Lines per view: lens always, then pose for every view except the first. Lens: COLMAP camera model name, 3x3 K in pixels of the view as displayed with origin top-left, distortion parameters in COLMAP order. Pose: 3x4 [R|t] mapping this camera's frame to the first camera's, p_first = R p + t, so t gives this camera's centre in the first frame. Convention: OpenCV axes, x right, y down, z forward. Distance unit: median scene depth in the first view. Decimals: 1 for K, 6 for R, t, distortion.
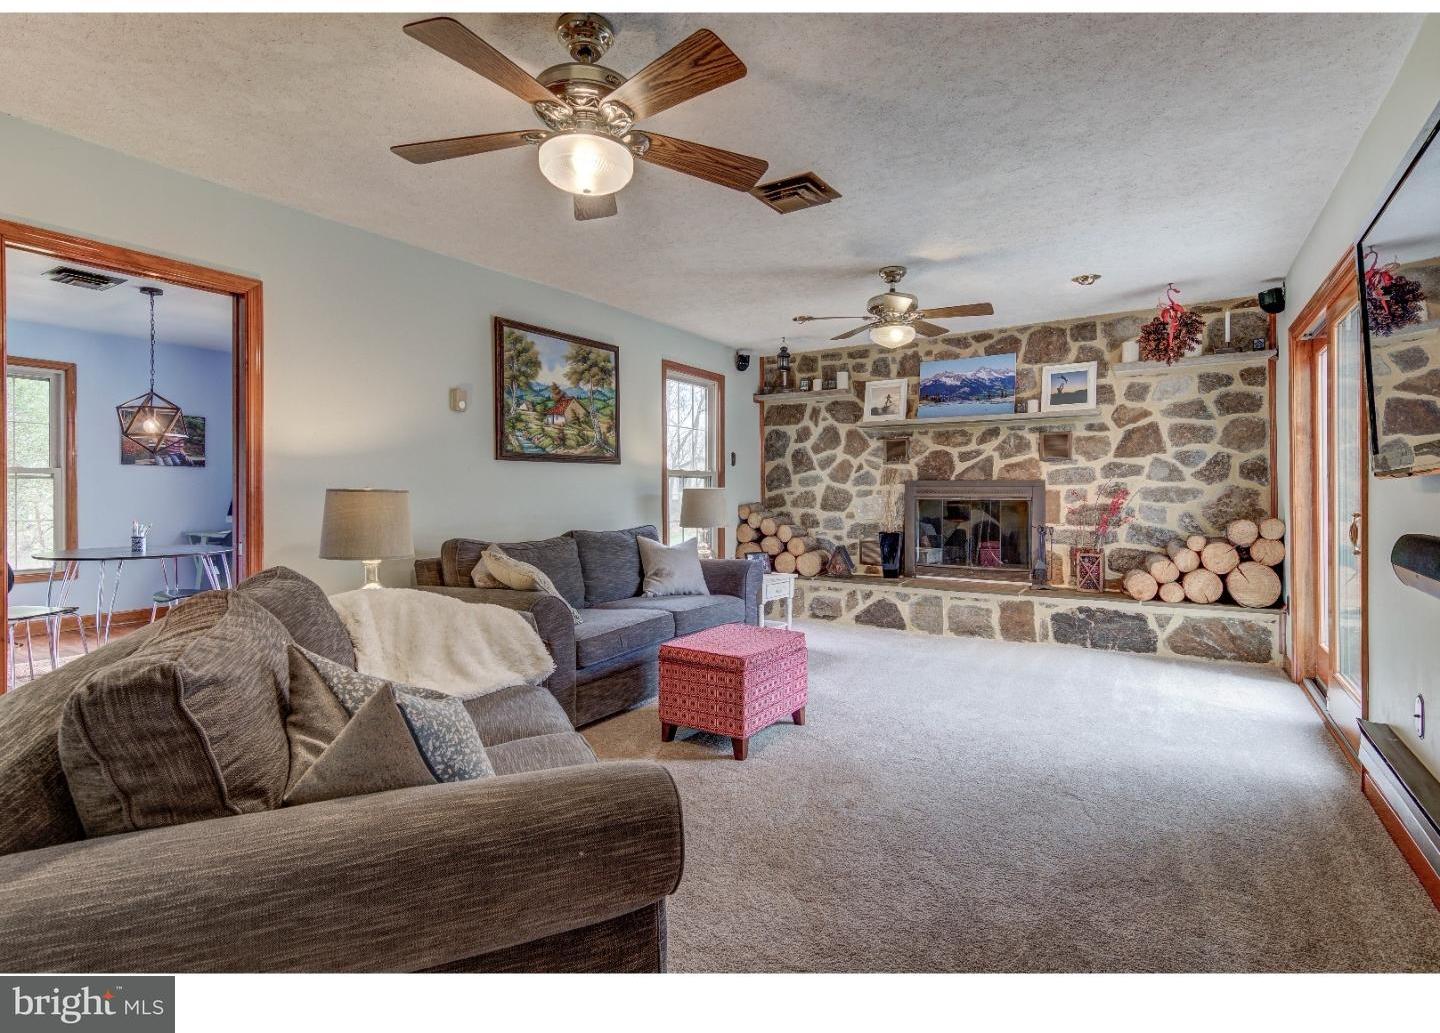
lens RADIAL K [[724.7, 0, 718.8], [0, 724.7, 507.5], [0, 0, 1]] dist [0.022125, -0.008456]
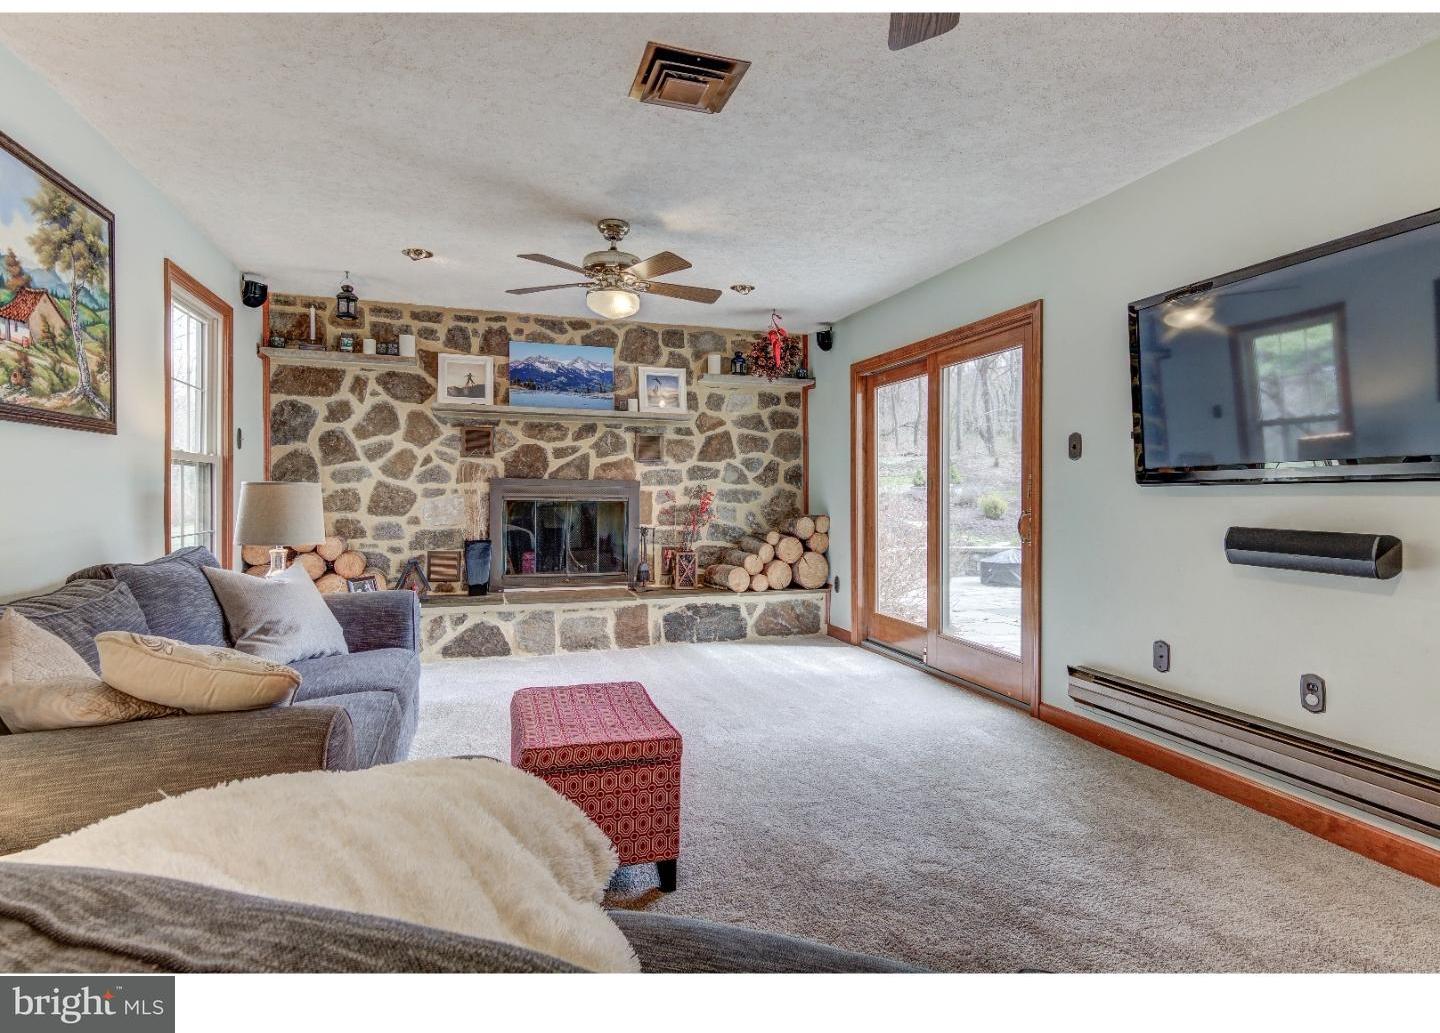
lens RADIAL K [[724.7, 0, 719.5], [0, 724.7, 505.2], [0, 0, 1]] dist [0.022125, -0.008456]
pose [[0.638618, -0.005522, 0.769504, -0.247782], [0.008043, 0.999968, 0.000500, -0.004074], [-0.769482, 0.005869, 0.638642, 0.288223]]
